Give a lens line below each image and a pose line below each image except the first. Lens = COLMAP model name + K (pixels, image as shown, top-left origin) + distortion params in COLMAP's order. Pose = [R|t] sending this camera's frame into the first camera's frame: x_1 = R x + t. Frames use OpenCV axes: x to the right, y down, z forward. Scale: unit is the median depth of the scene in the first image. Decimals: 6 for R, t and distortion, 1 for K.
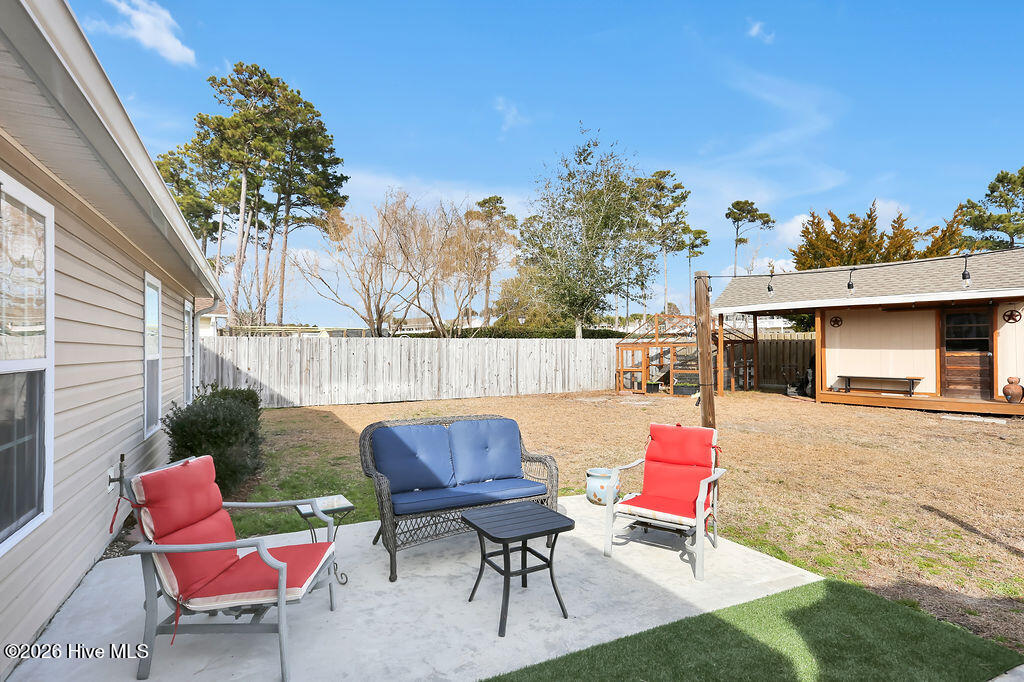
lens RADIAL K [[505.1, 0, 511.5], [0, 505.1, 345.0], [0, 0, 1]] dist [0.009564, 0.002720]
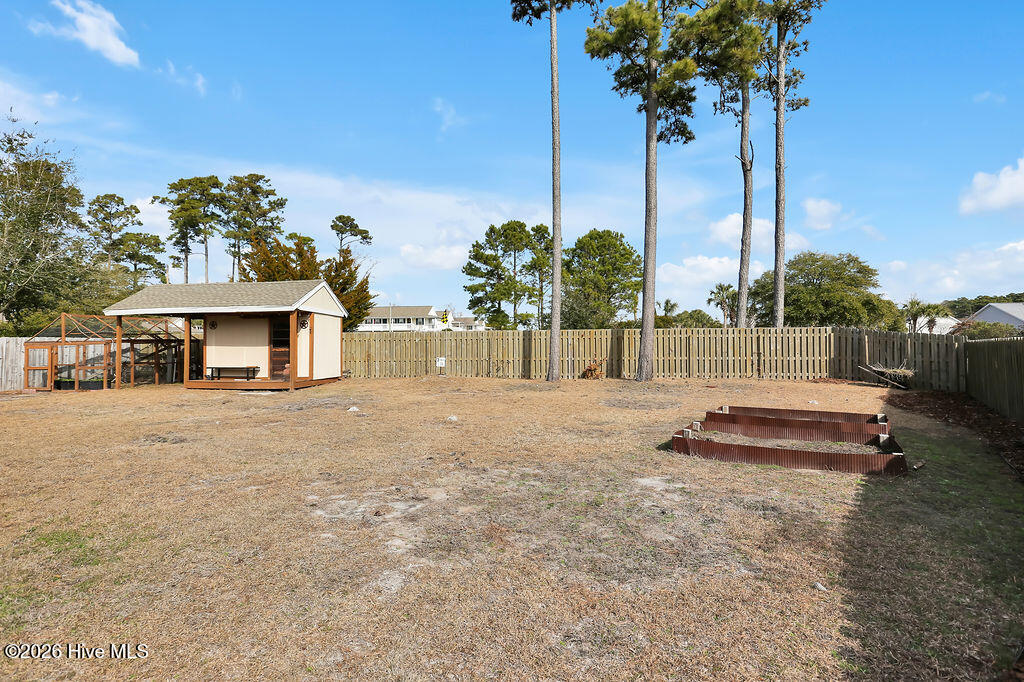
lens RADIAL K [[505.1, 0, 514.9], [0, 505.1, 332.2], [0, 0, 1]] dist [0.009564, 0.002720]
pose [[0.807534, 0.016939, 0.589578, 0.383791], [0.000902, 0.999551, -0.029952, 0.008389], [-0.589820, 0.024719, 0.807156, -0.363519]]
